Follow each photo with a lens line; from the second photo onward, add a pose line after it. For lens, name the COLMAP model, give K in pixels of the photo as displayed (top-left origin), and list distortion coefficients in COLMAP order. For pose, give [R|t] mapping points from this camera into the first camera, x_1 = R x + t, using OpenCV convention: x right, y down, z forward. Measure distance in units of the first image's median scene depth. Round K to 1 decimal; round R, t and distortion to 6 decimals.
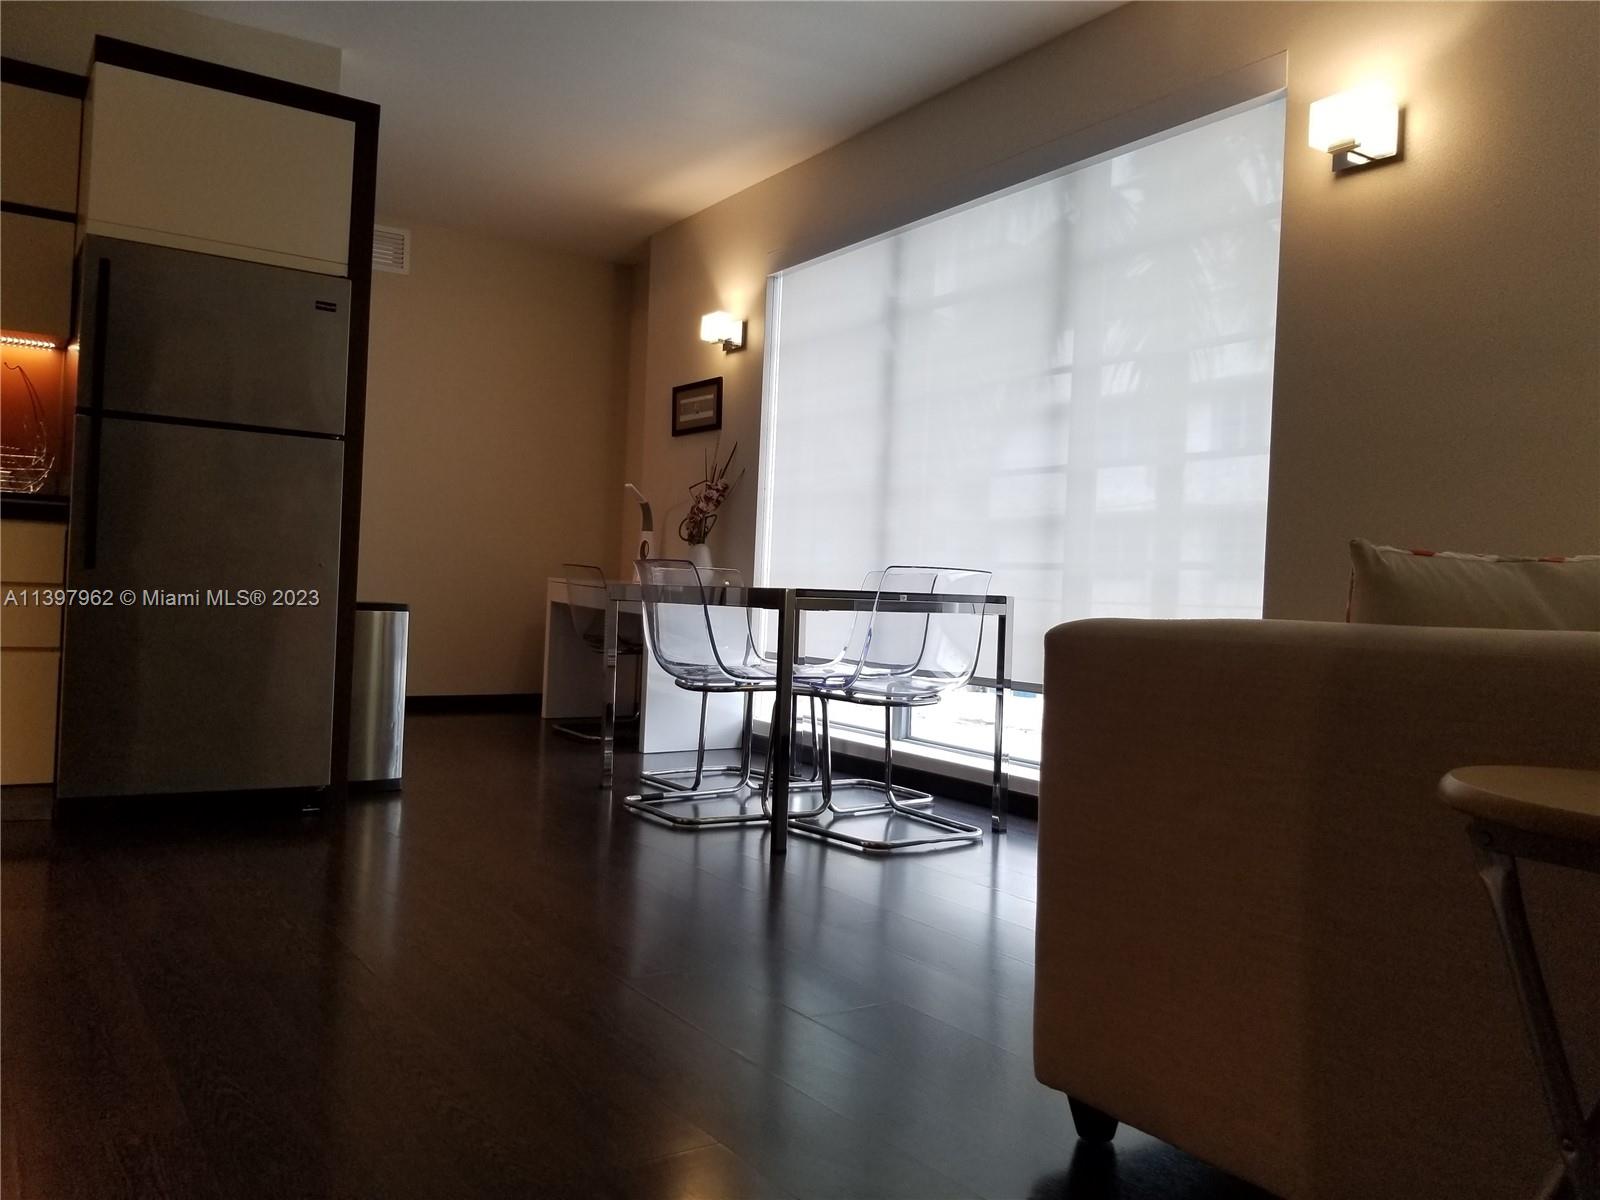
lens RADIAL K [[1239.0, 0, 799.7], [0, 1239.0, 592.3], [0, 0, 1]] dist [0.004939, 0.003241]
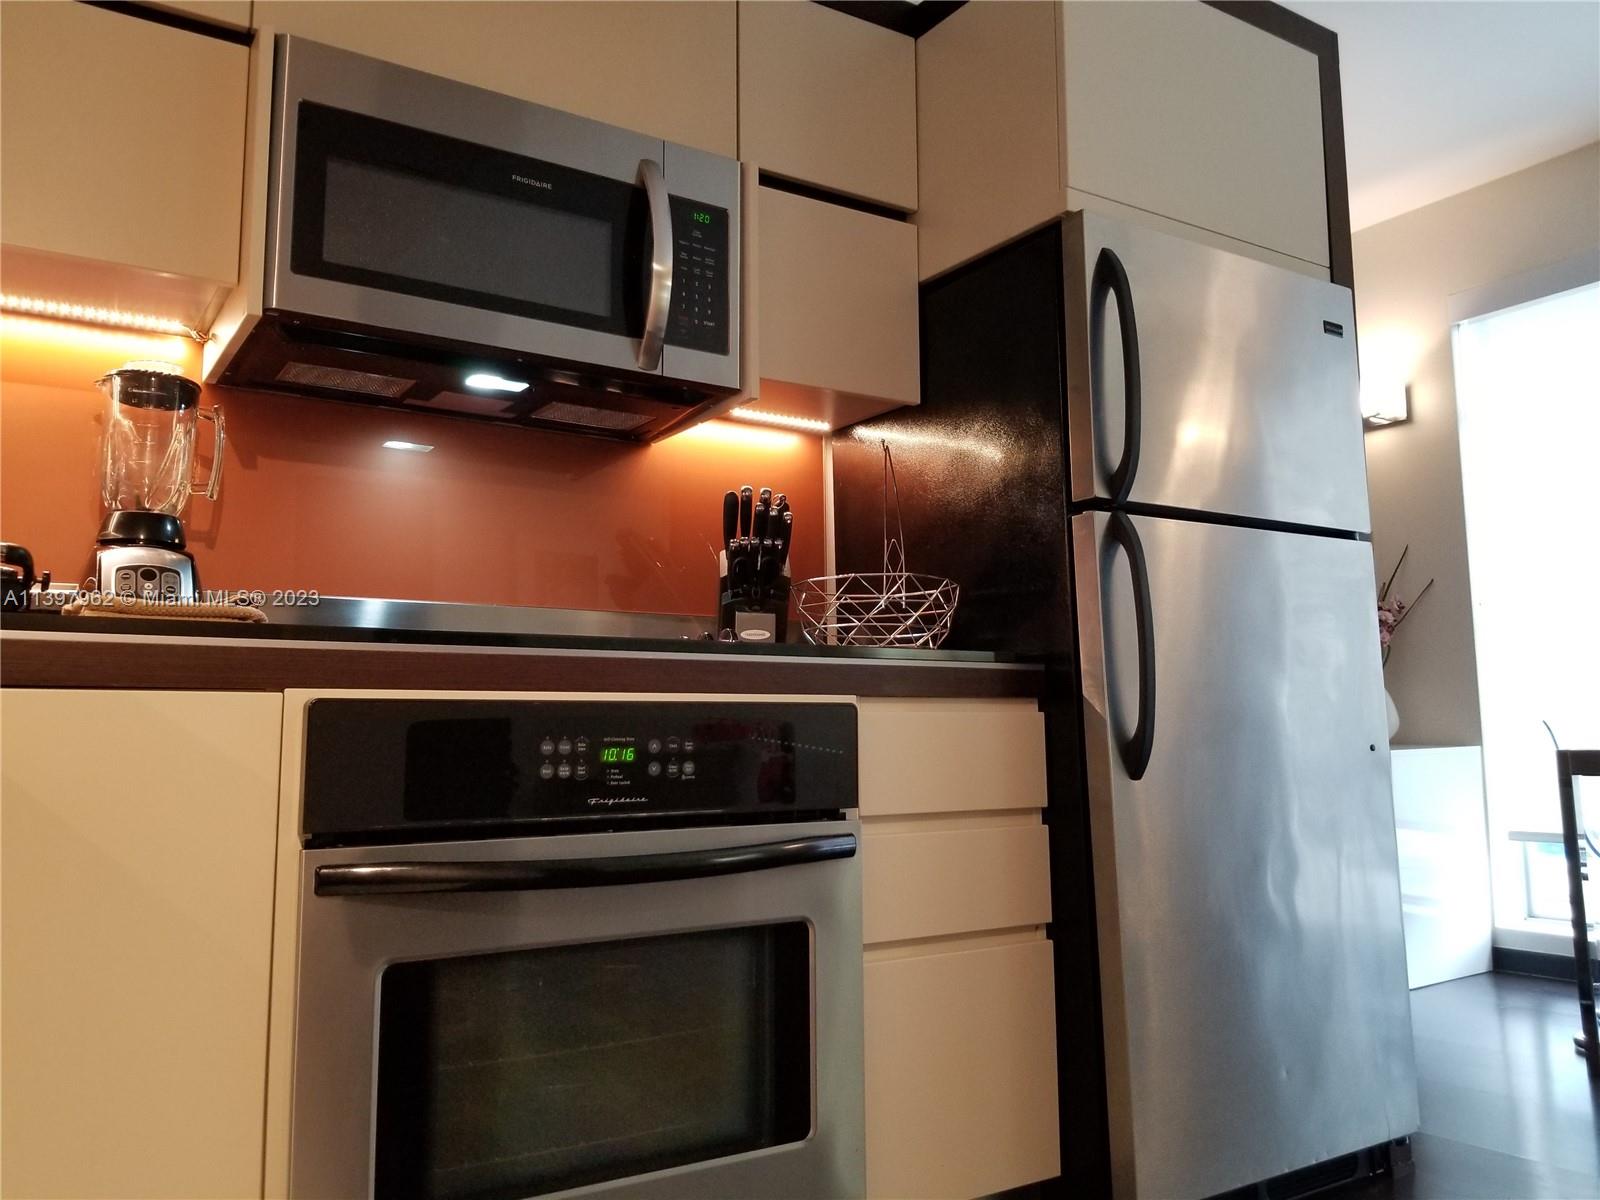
lens RADIAL K [[1239.0, 0, 799.7], [0, 1239.0, 592.3], [0, 0, 1]] dist [0.004939, 0.003241]
pose [[0.998579, -0.053276, 0.000894, -0.435540], [0.053053, 0.992574, -0.109462, -0.029801], [0.004944, 0.109354, 0.993991, 0.260571]]
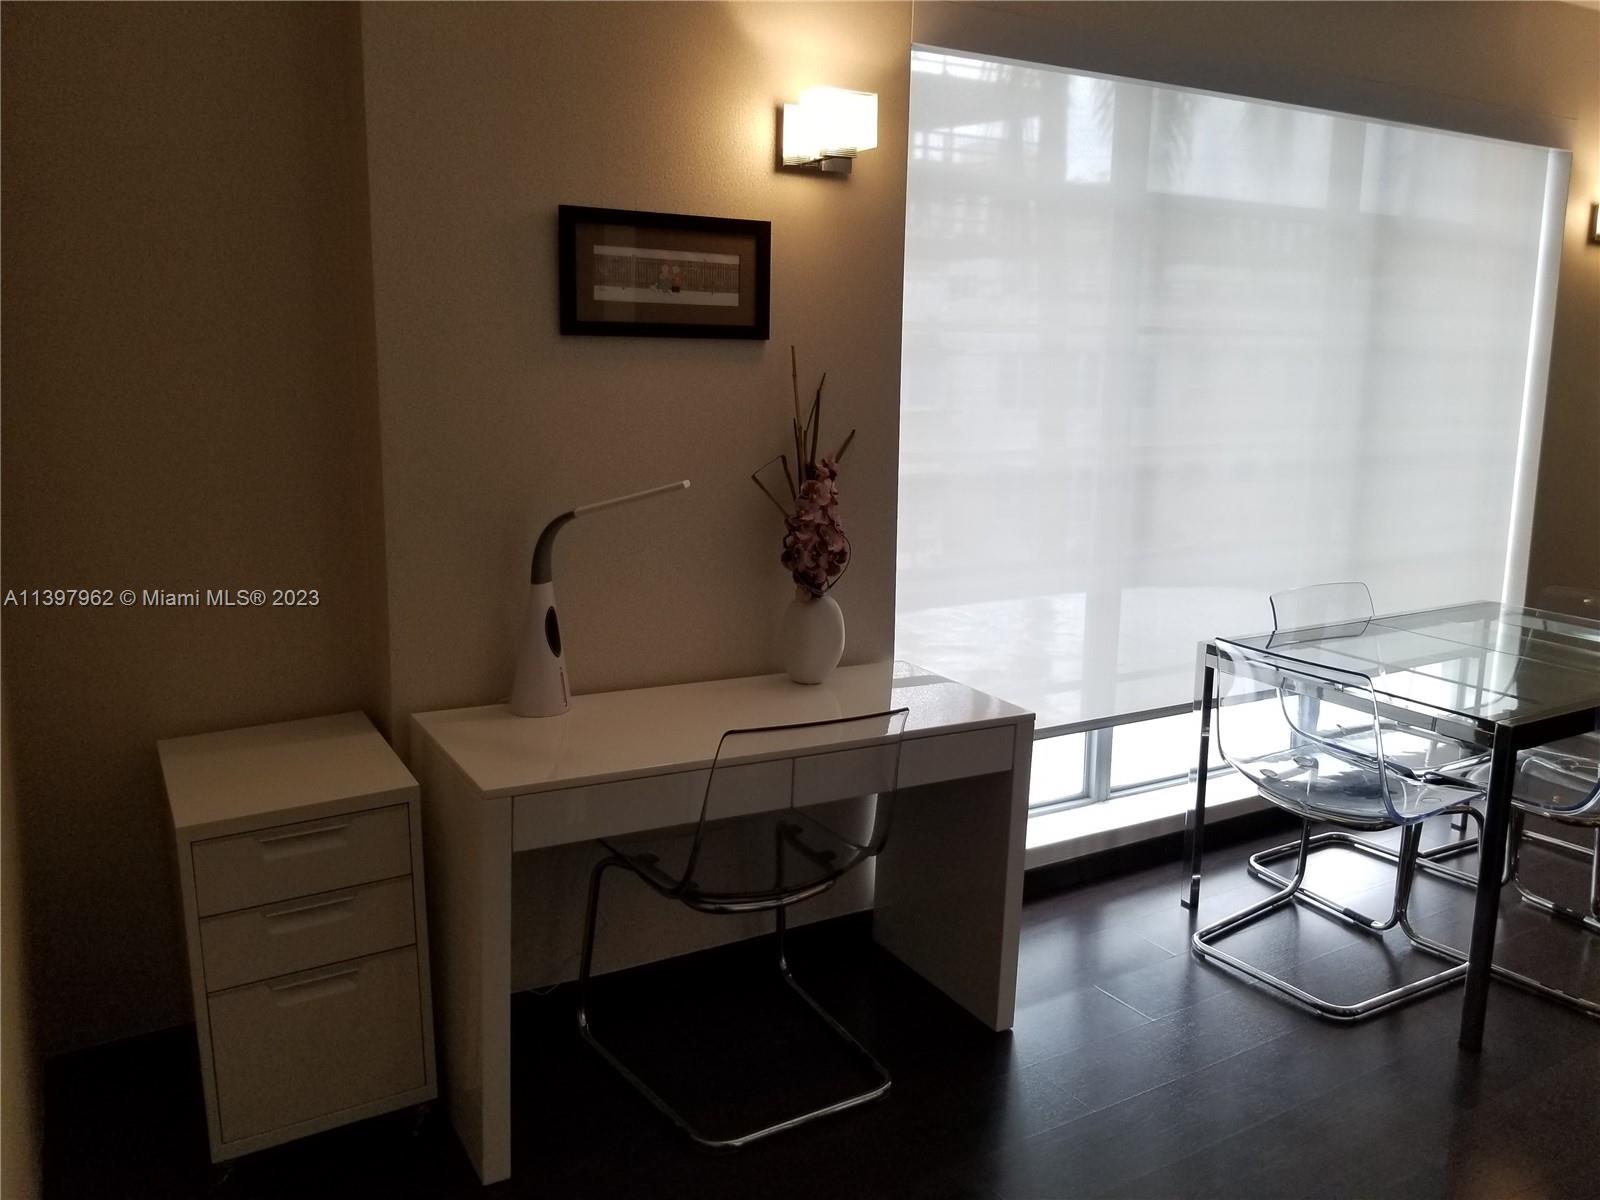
lens RADIAL K [[1239.0, 0, 799.7], [0, 1239.0, 592.3], [0, 0, 1]] dist [0.004939, 0.003241]
pose [[0.068485, -0.221387, 0.972778, -0.567048], [-0.010863, 0.974844, 0.222622, -0.151436], [-0.997593, -0.025814, 0.064357, 1.013570]]
